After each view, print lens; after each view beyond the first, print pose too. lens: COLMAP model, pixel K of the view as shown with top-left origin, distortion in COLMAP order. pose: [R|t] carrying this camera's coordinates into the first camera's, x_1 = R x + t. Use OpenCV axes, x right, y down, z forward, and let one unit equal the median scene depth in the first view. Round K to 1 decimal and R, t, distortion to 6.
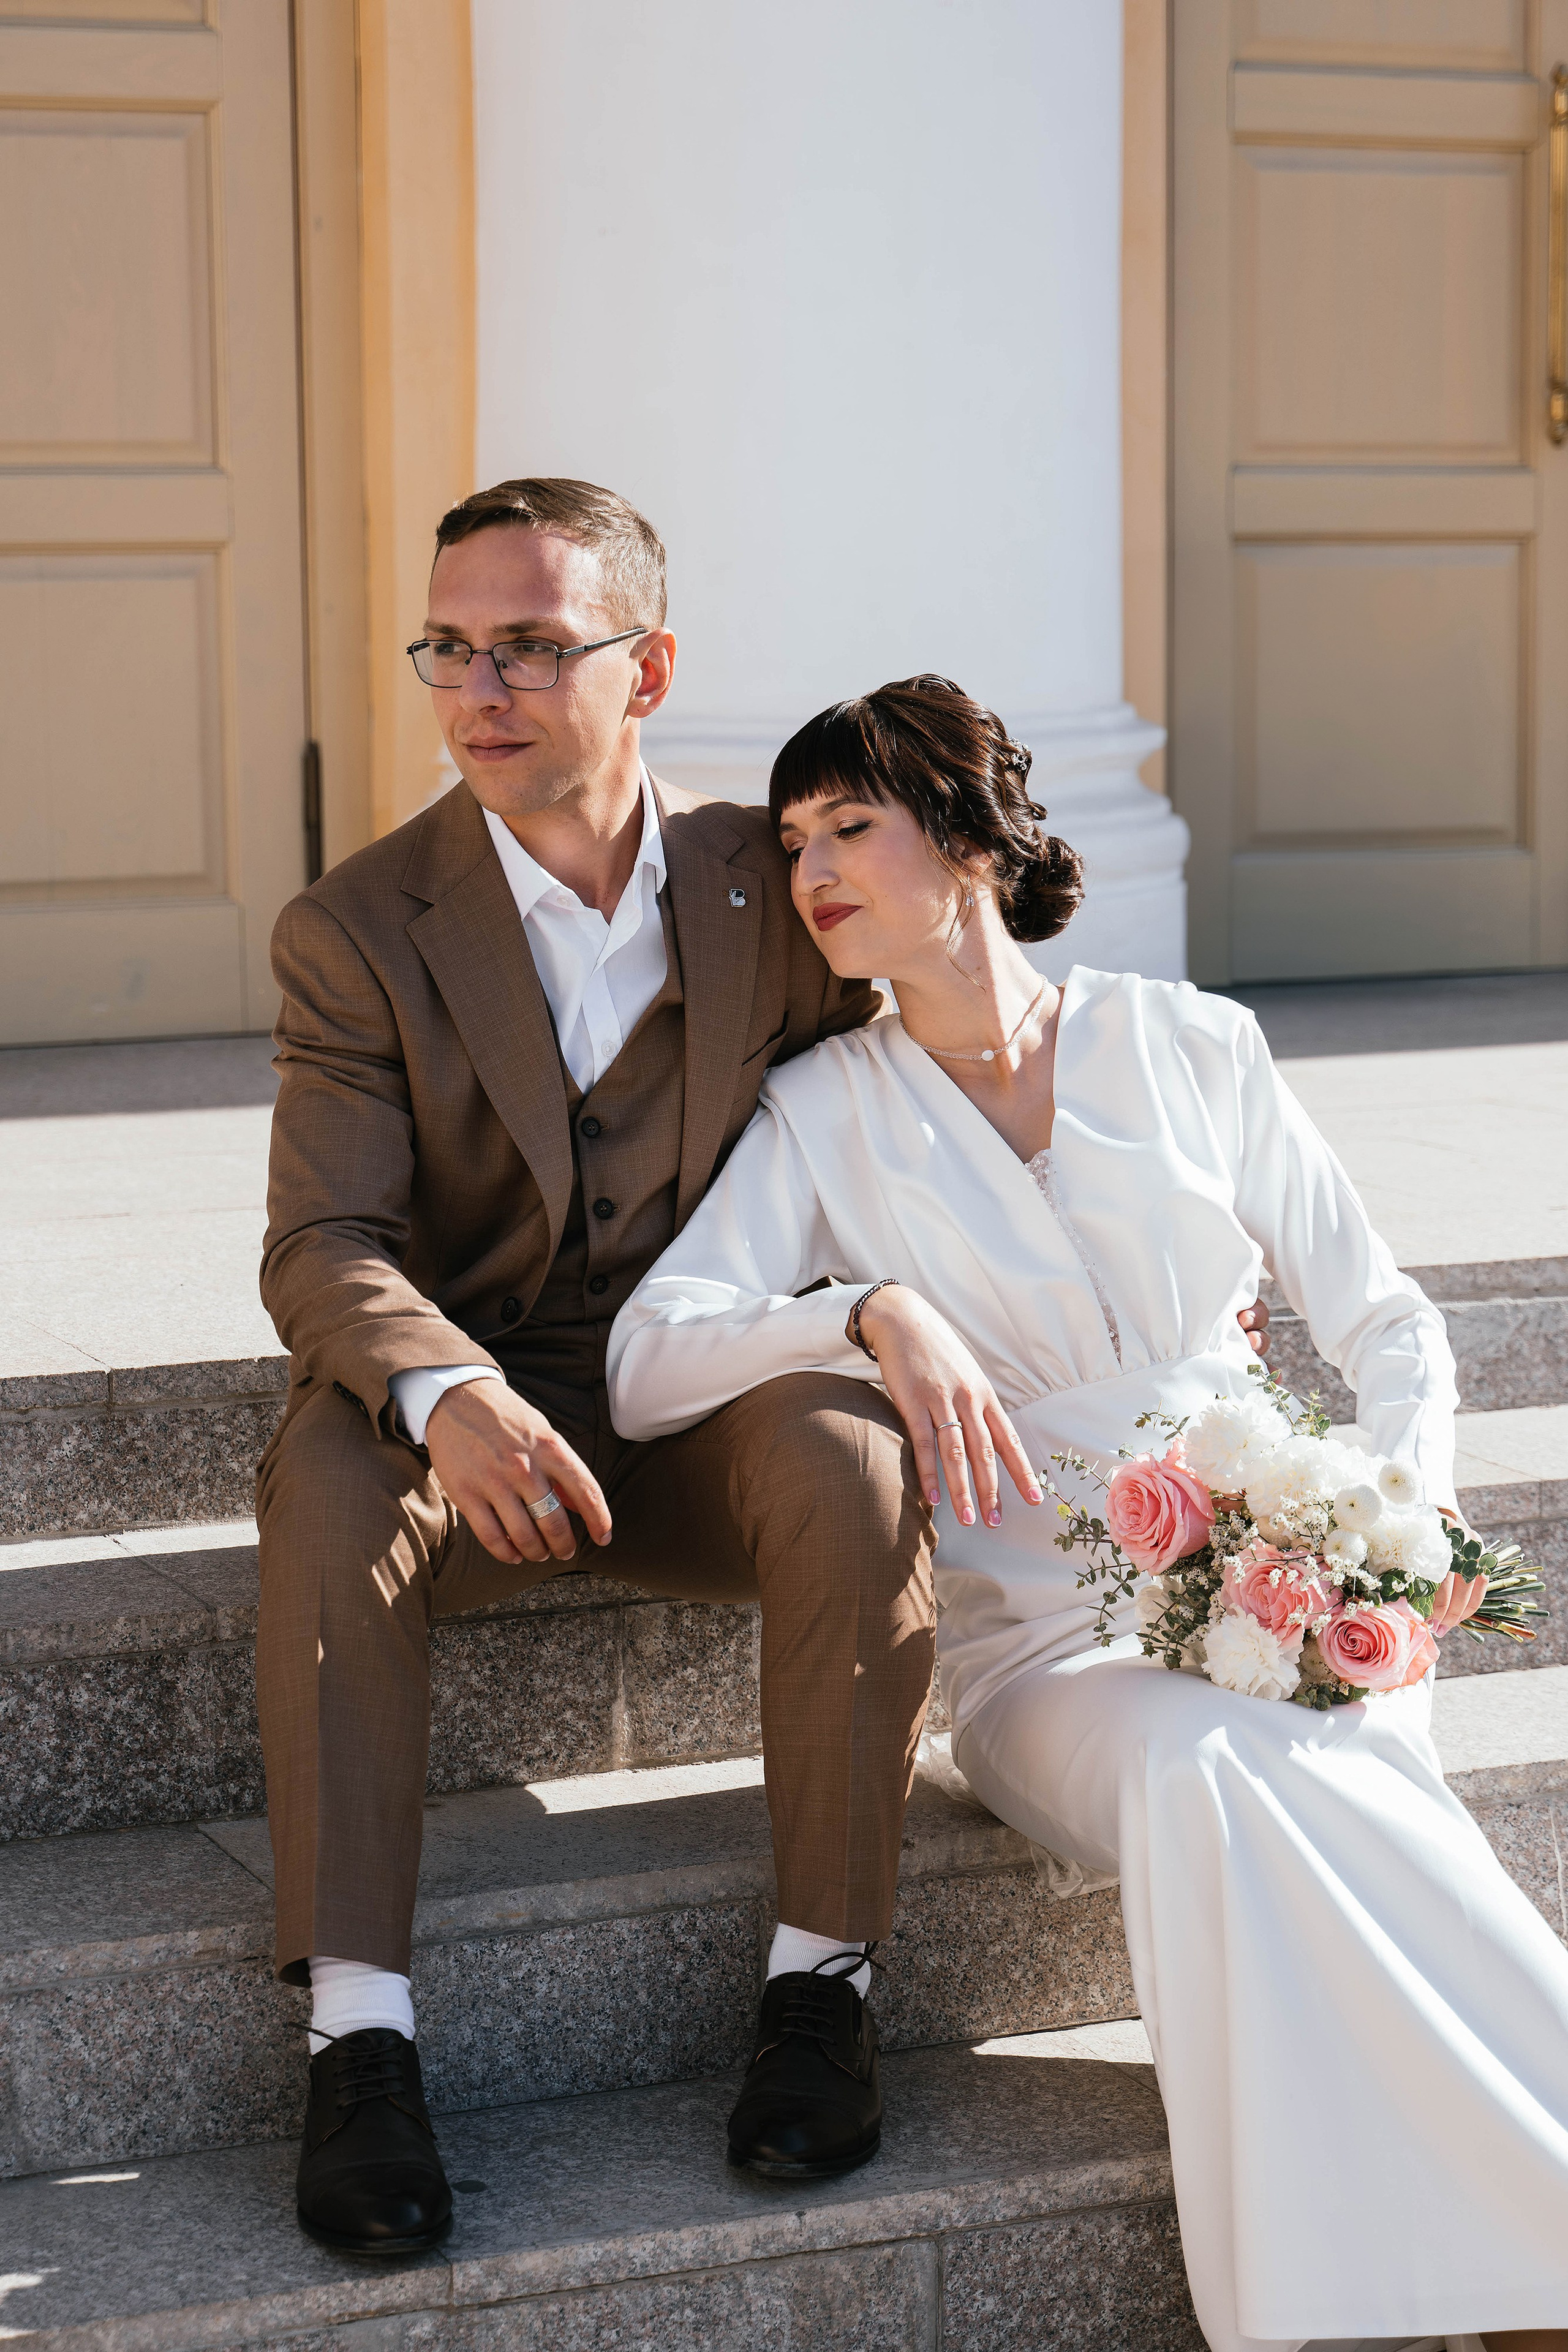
lens RADIAL K [[5290.0, 0, 757.0], [0, 5290.0, 1252.7], [0, 0, 1]] dist [-0.013260, 0.000000]
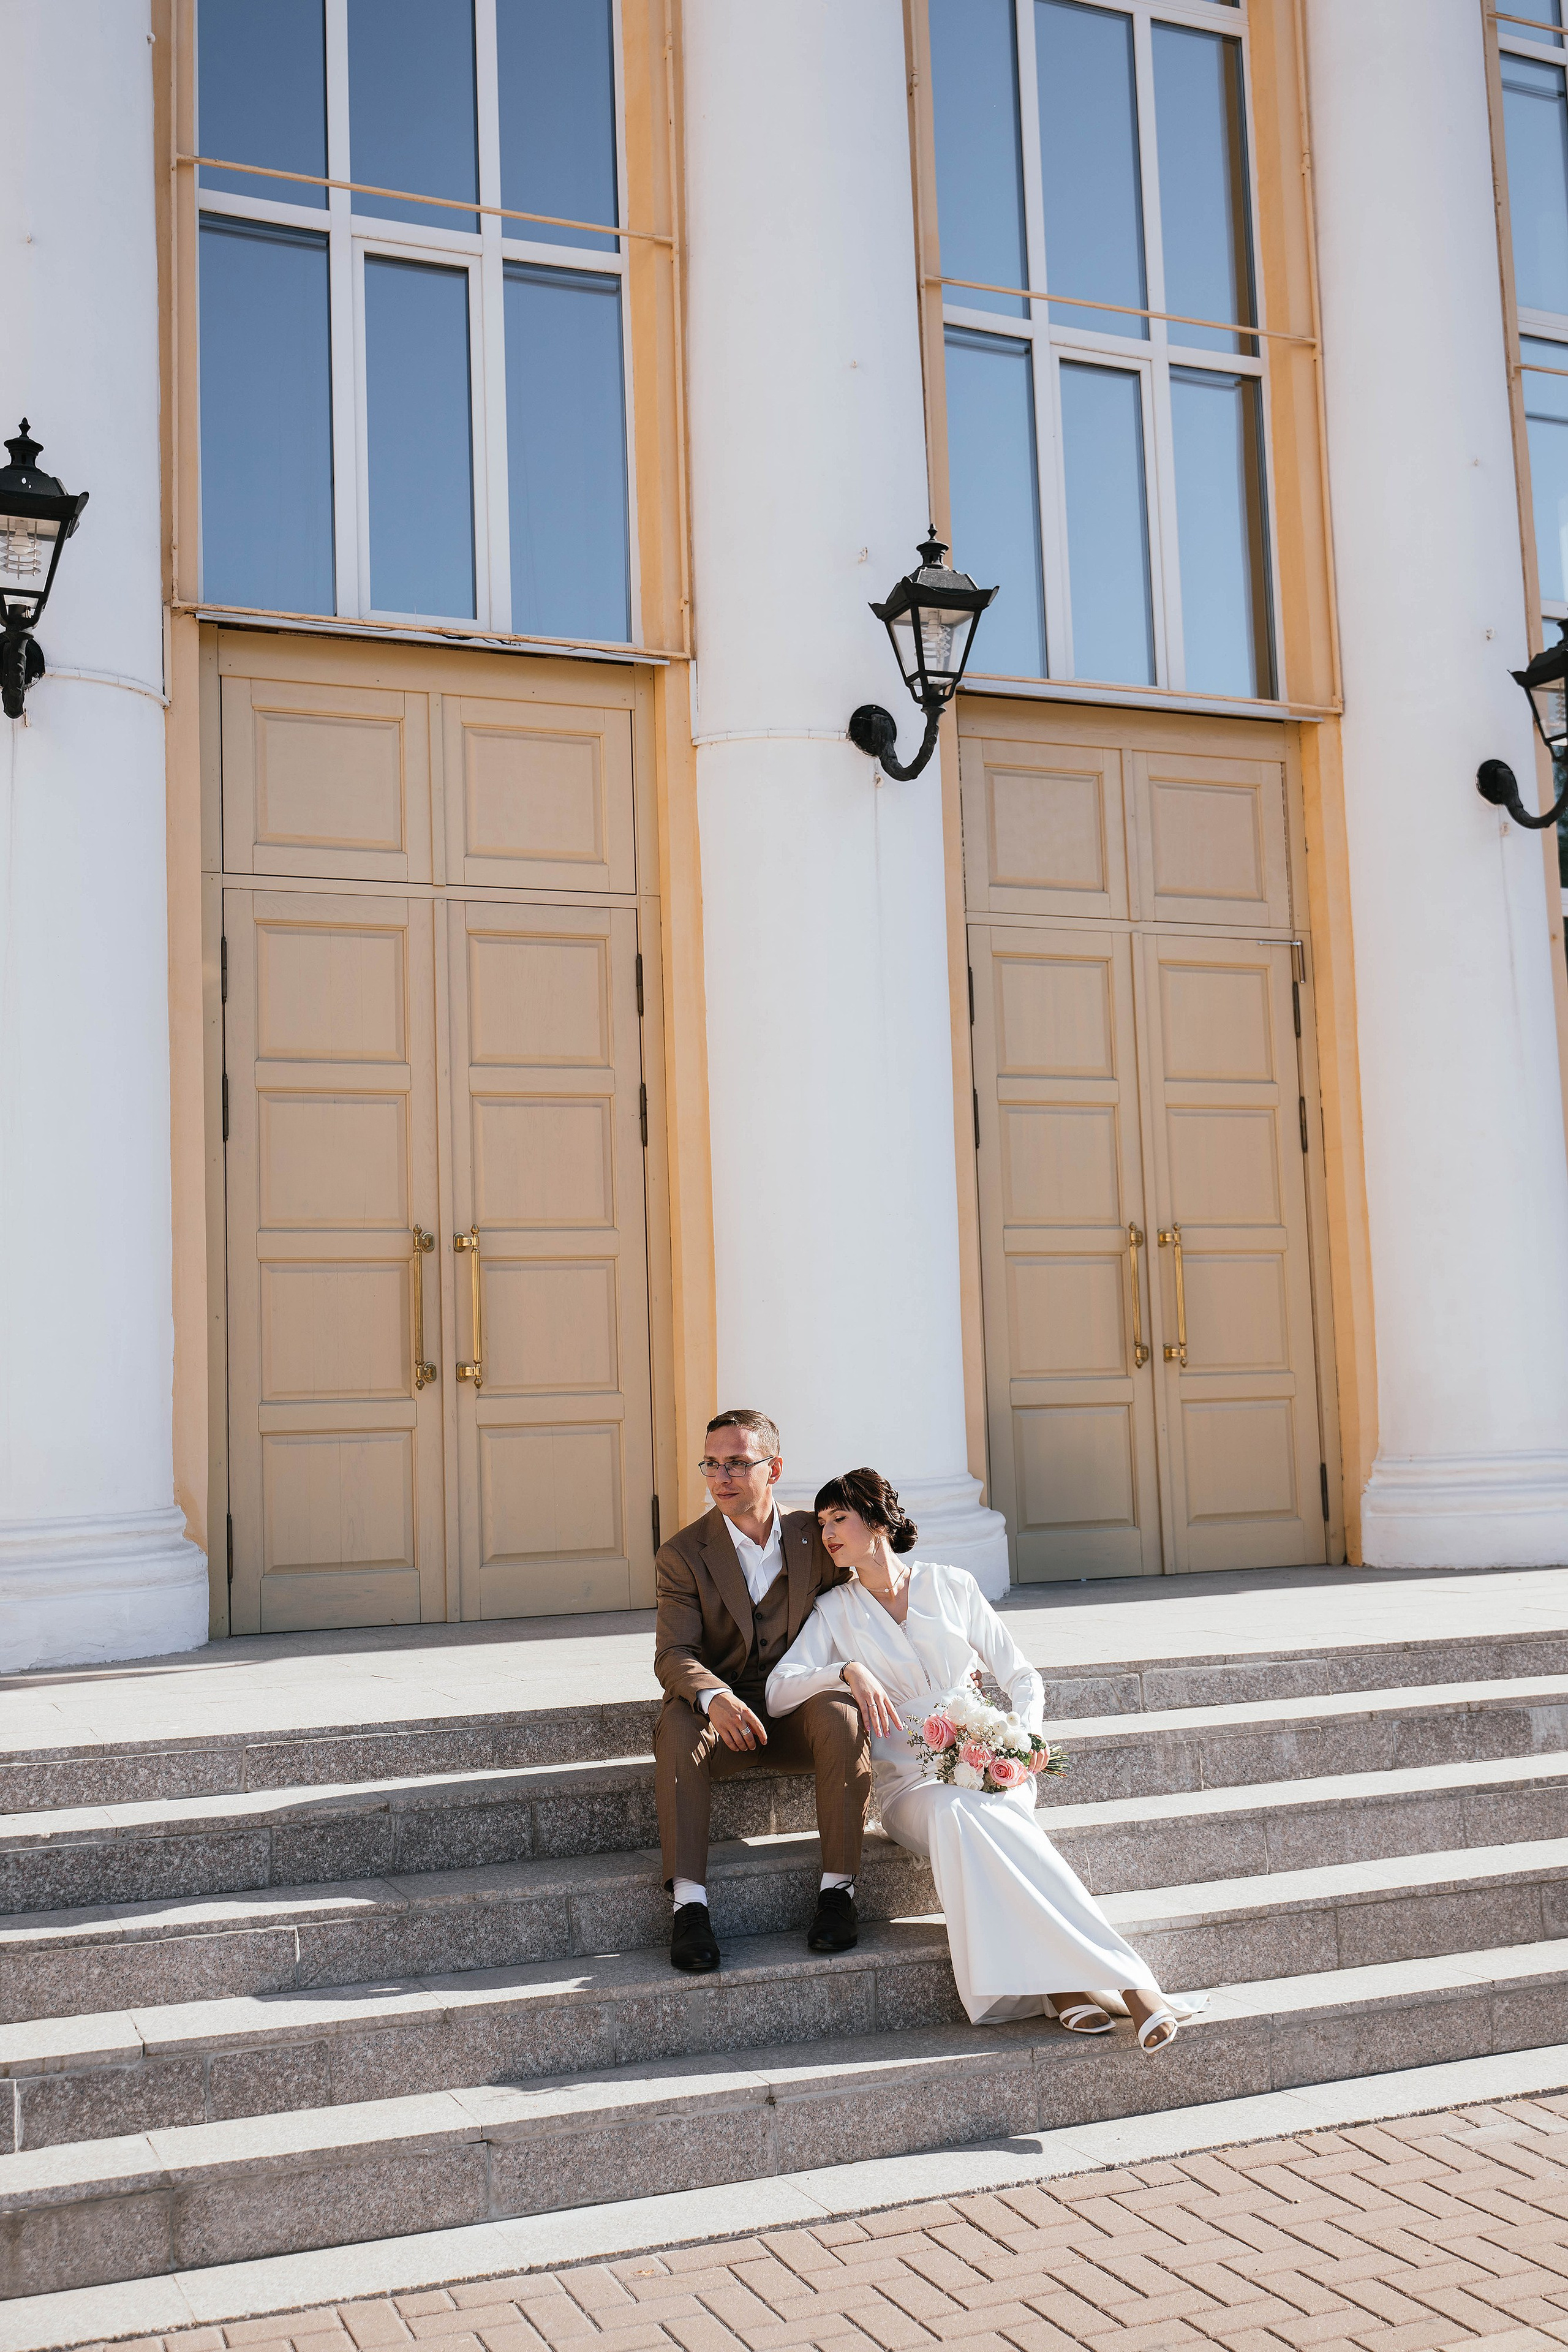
lens RADIAL K [[2692.3, 0, 770.5], [0, 2692.3, 1131.2], [0, 0, 1]] dist [-0.012456, 0.000000]
pose [[0.999242, -0.025940, -0.029043, 0.028247], [0.018641, 0.973454, -0.228120, 0.058622], [0.034189, 0.227406, 0.973200, -0.595649]]
